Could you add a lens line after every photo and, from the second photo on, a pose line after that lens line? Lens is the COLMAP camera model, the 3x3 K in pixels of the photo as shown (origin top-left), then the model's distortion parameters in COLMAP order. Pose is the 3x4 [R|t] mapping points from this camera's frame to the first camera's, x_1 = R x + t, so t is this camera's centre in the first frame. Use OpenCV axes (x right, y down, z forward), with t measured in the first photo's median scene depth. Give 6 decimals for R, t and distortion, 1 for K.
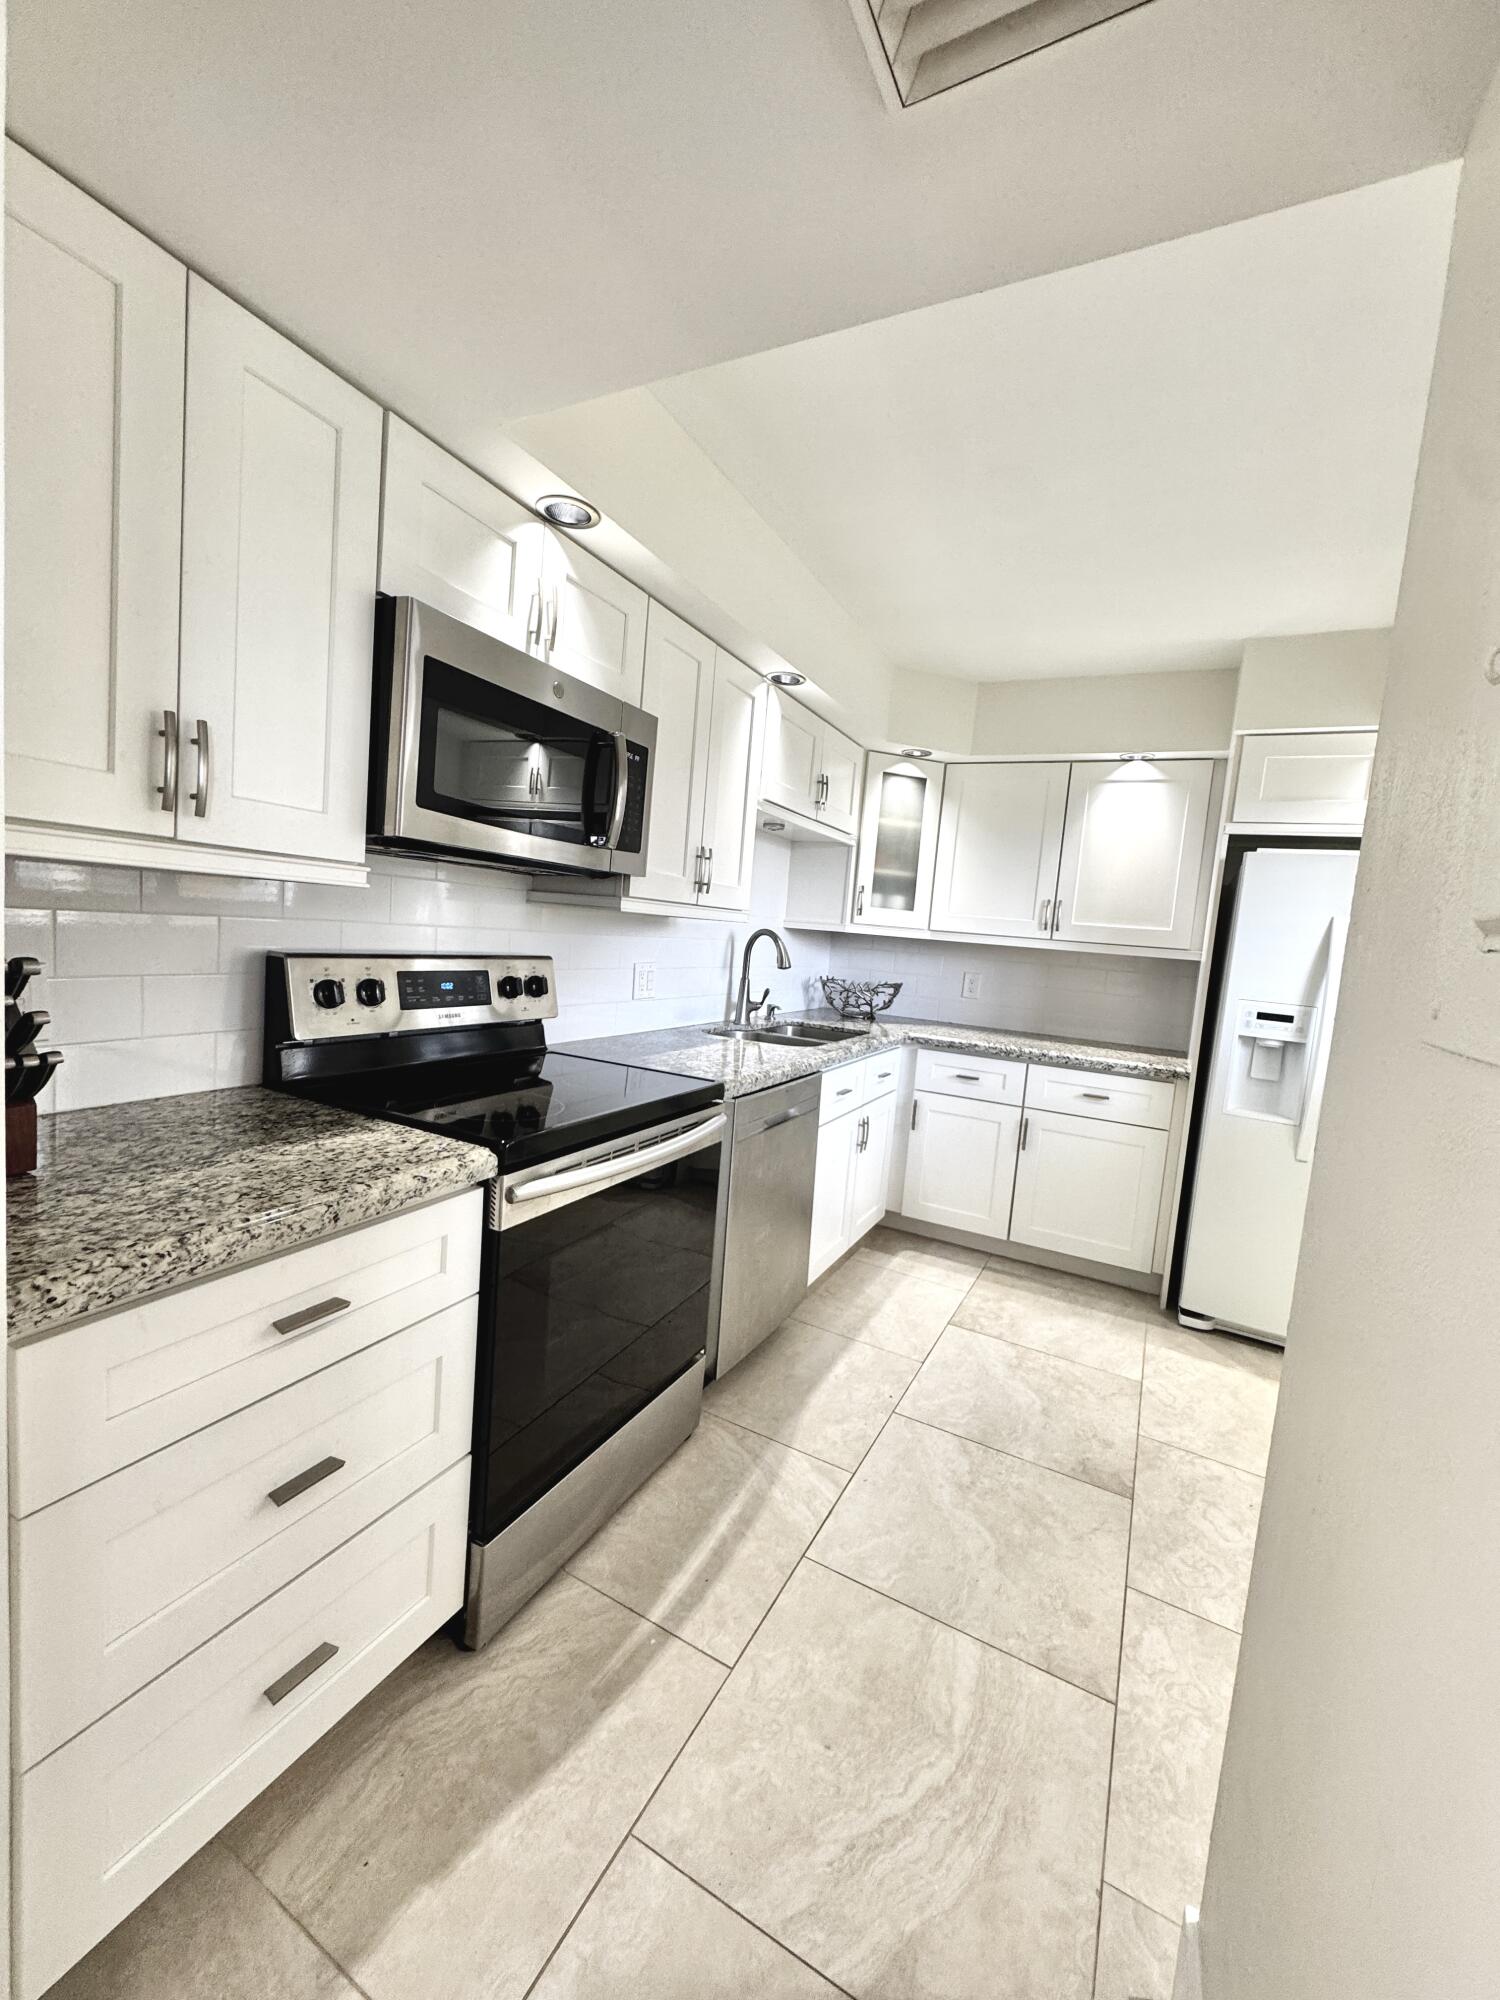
lens RADIAL K [[802.9, 0, 750.0], [0, 802.9, 1000.0], [0, 0, 1]] dist [-0.000487, 0.000515]
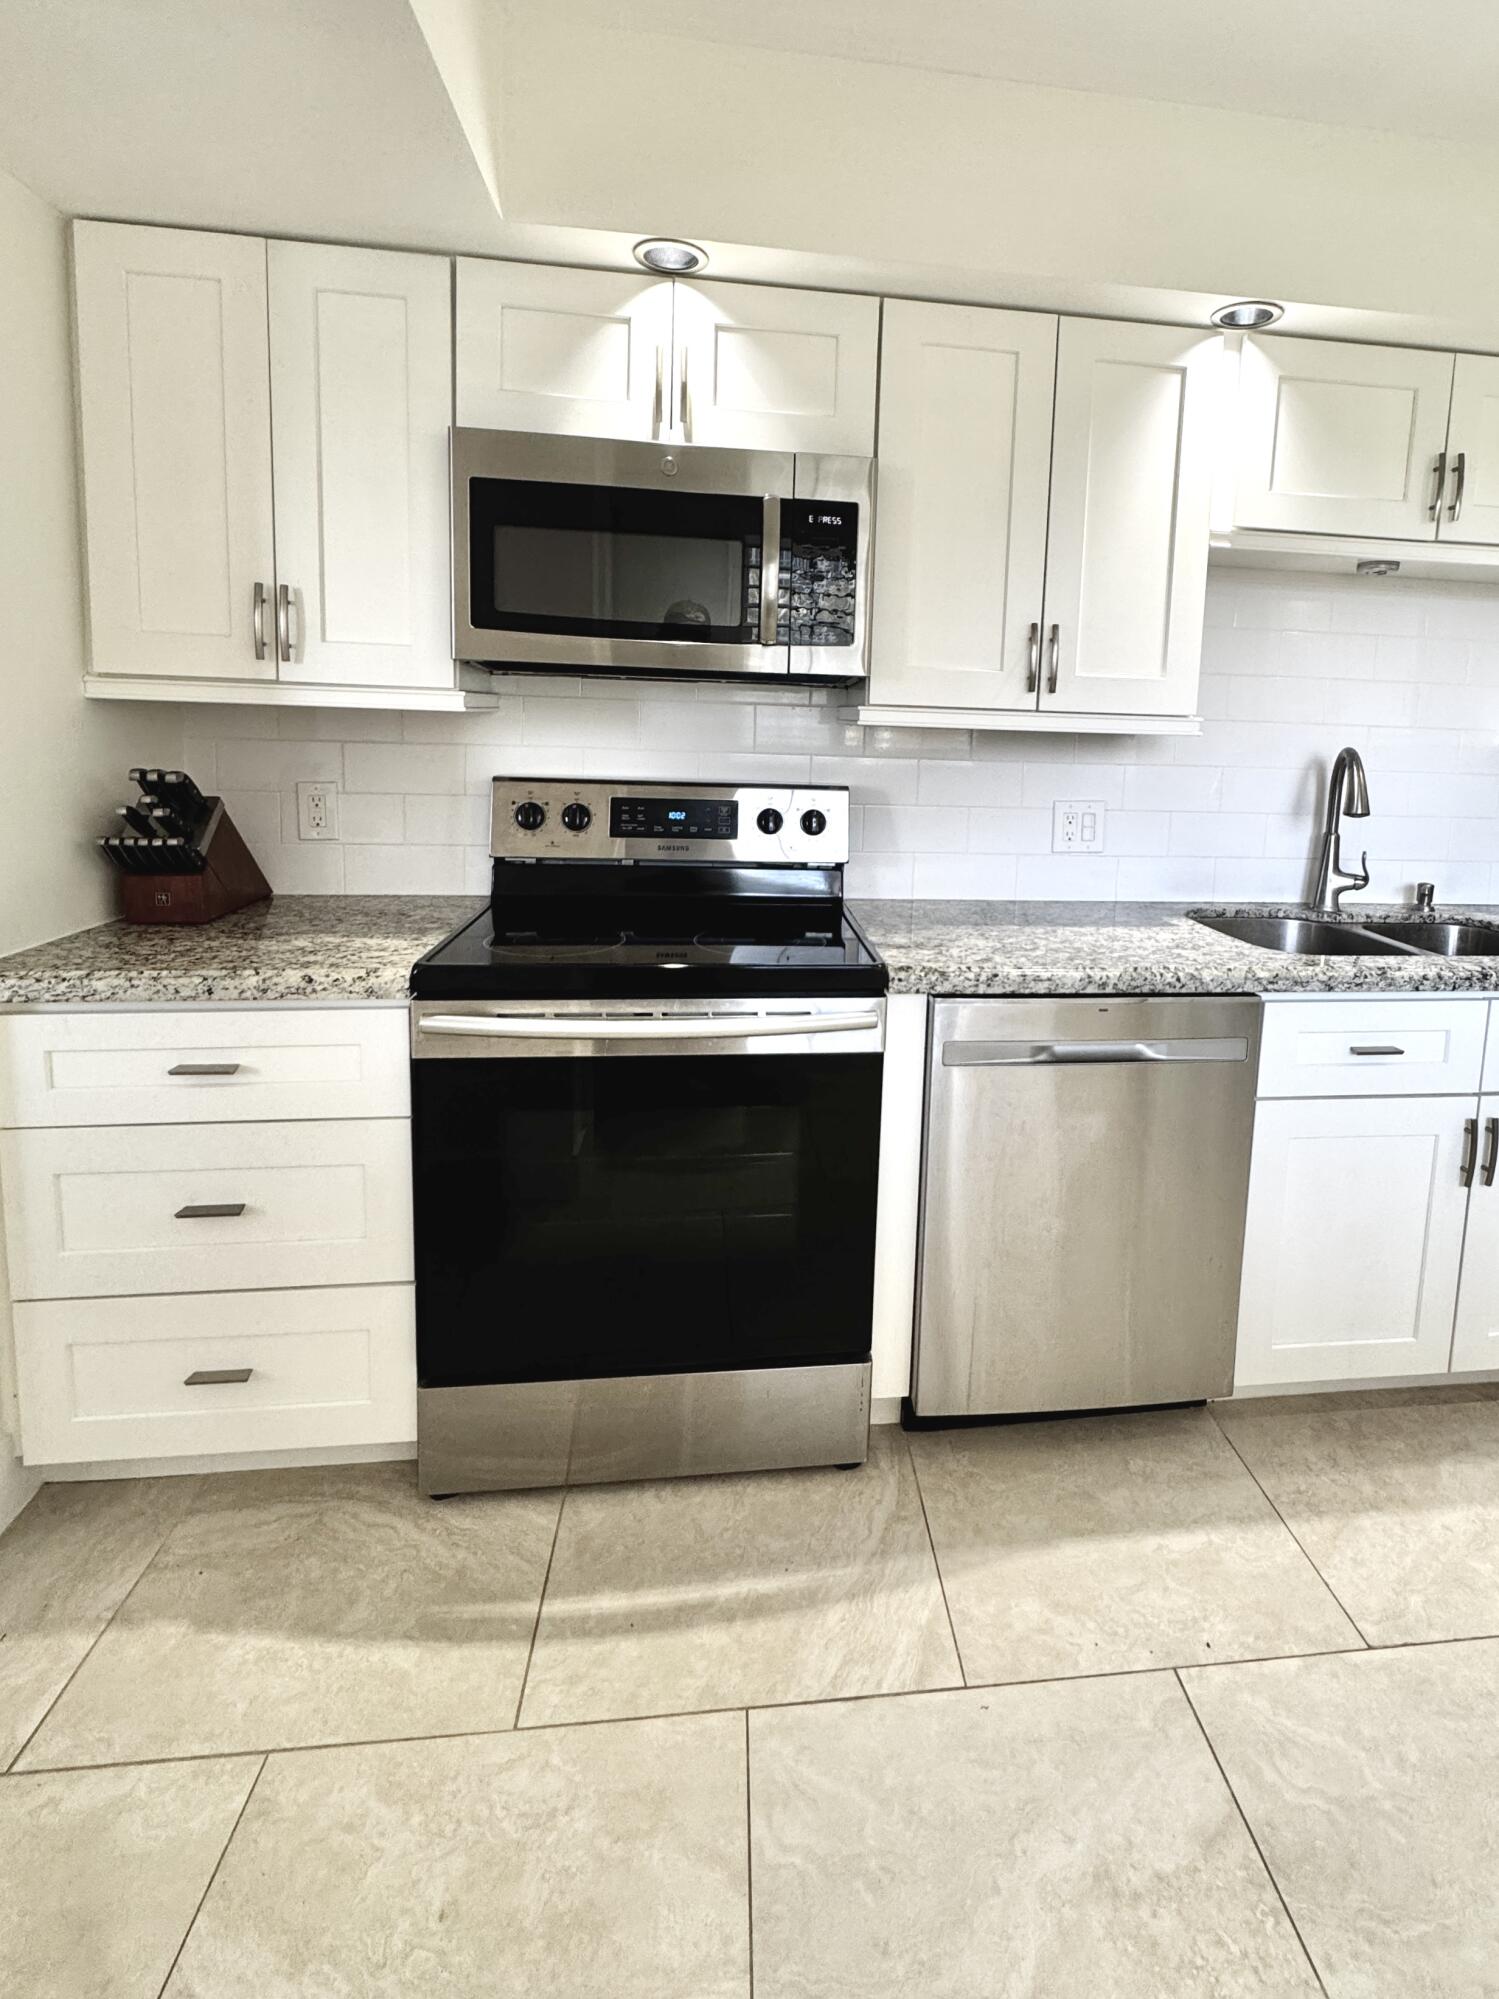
lens RADIAL K [[977.3, 0, 844.9], [0, 977.3, 826.5], [0, 0, 1]] dist [-0.000780, -0.000716]
pose [[0.571524, 0.027364, -0.820129, 0.448180], [-0.061289, 0.998076, -0.009409, -0.004108], [0.818293, 0.055643, 0.572102, 0.356086]]
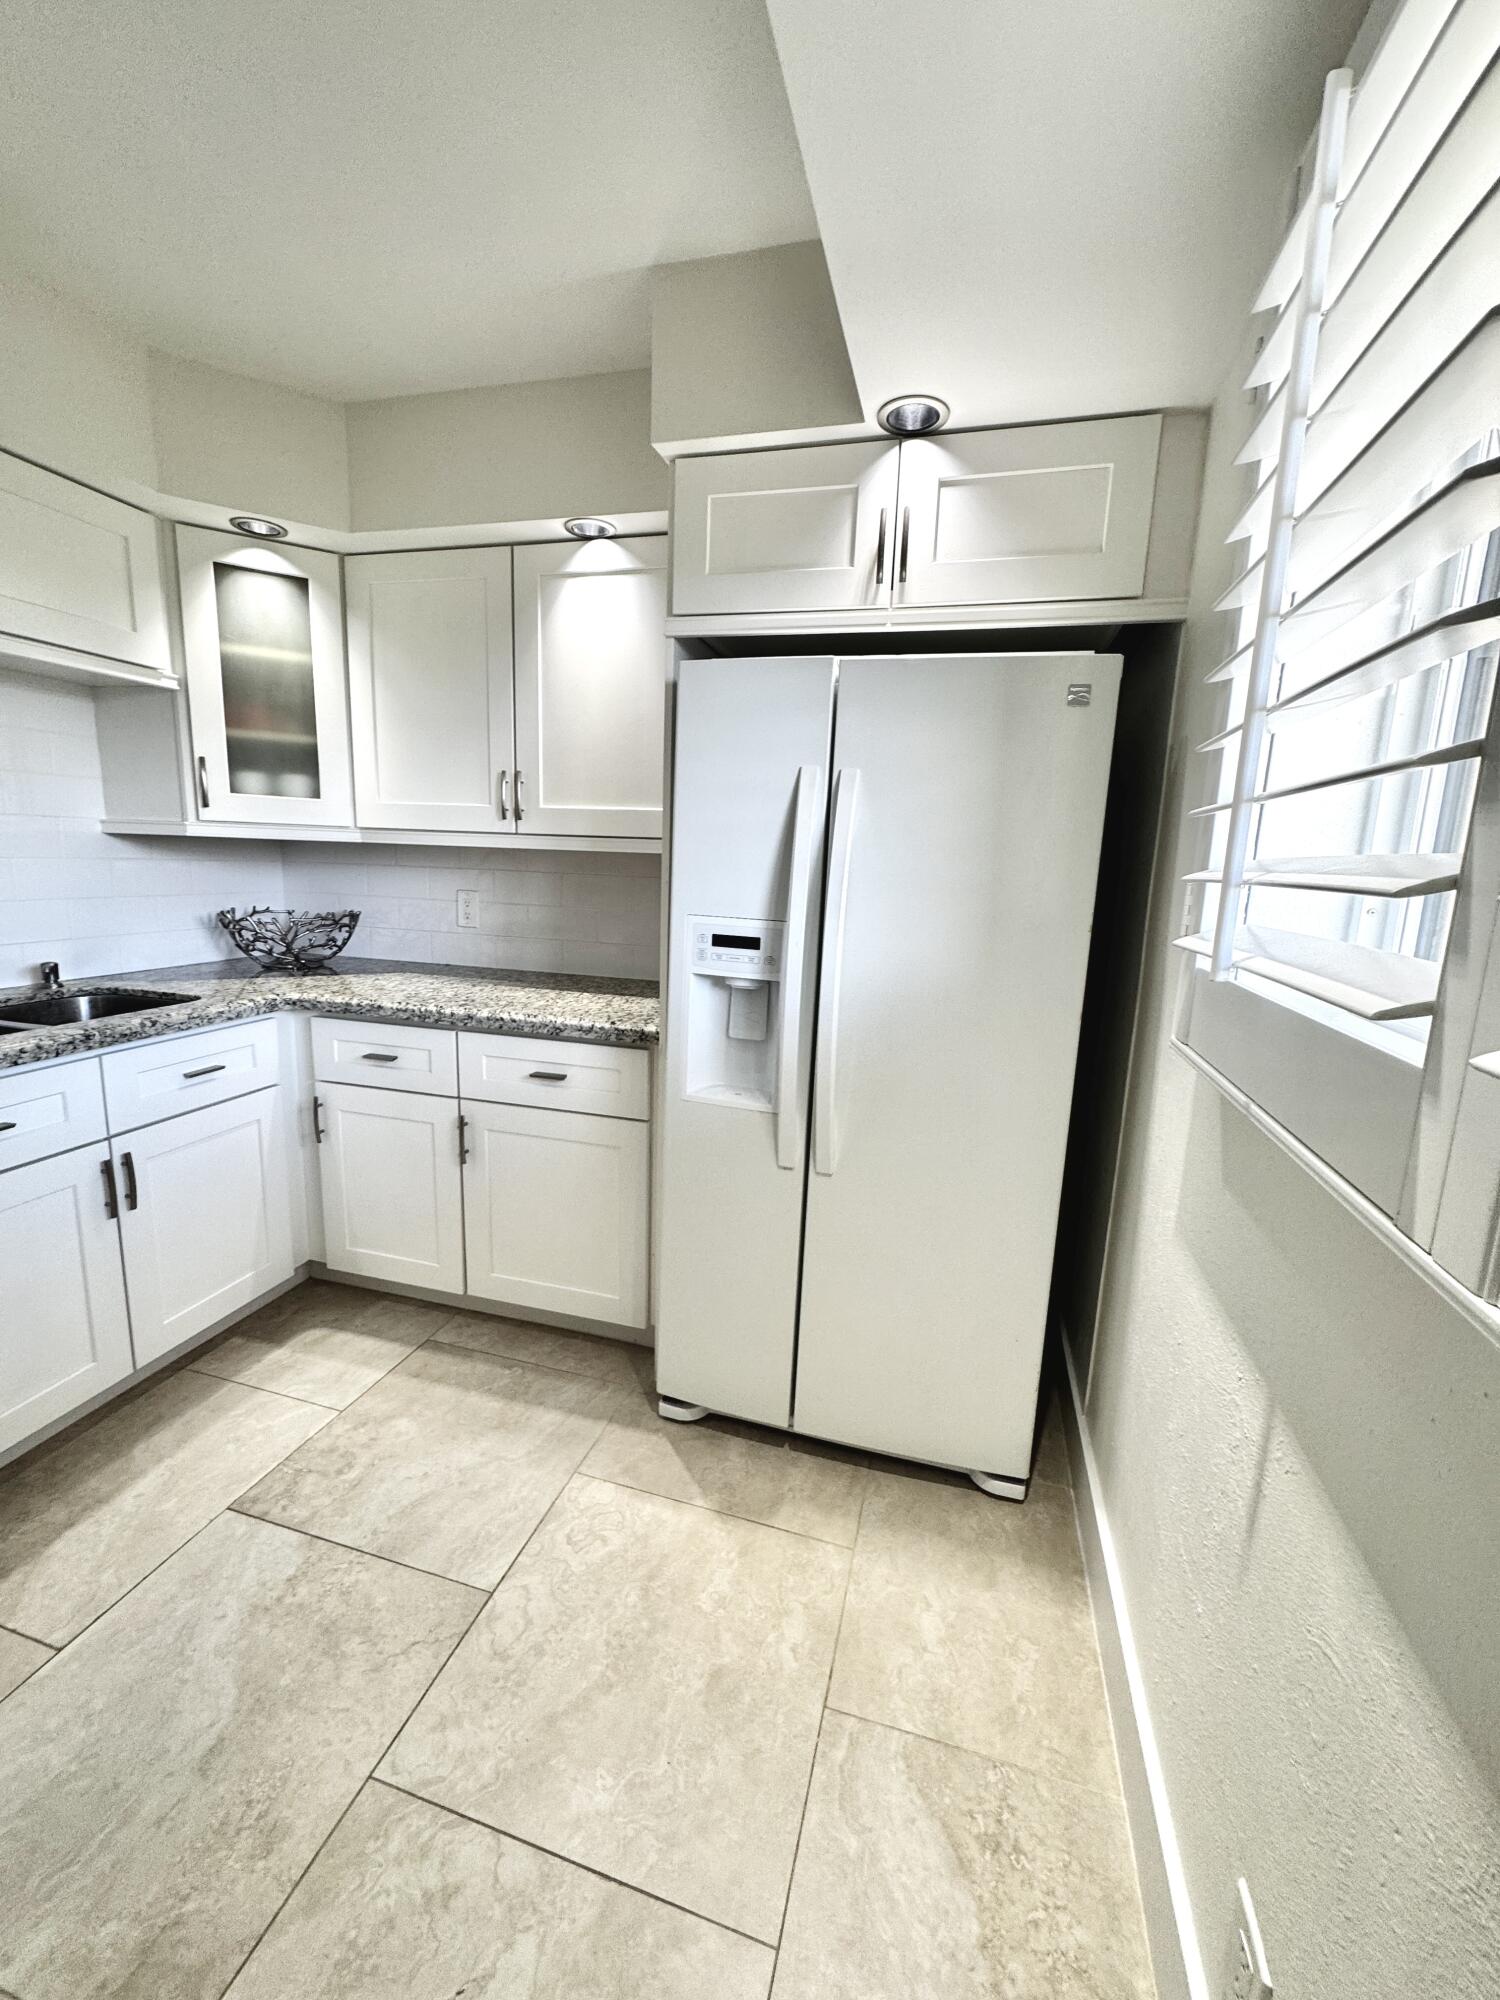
lens RADIAL K [[802.9, 0, 750.0], [0, 802.9, 1000.0], [0, 0, 1]] dist [-0.000487, 0.000515]
pose [[0.977155, -0.081437, 0.196306, 0.531551], [0.061456, 0.992485, 0.105818, 0.001913], [-0.203448, -0.091336, 0.974816, 0.393402]]
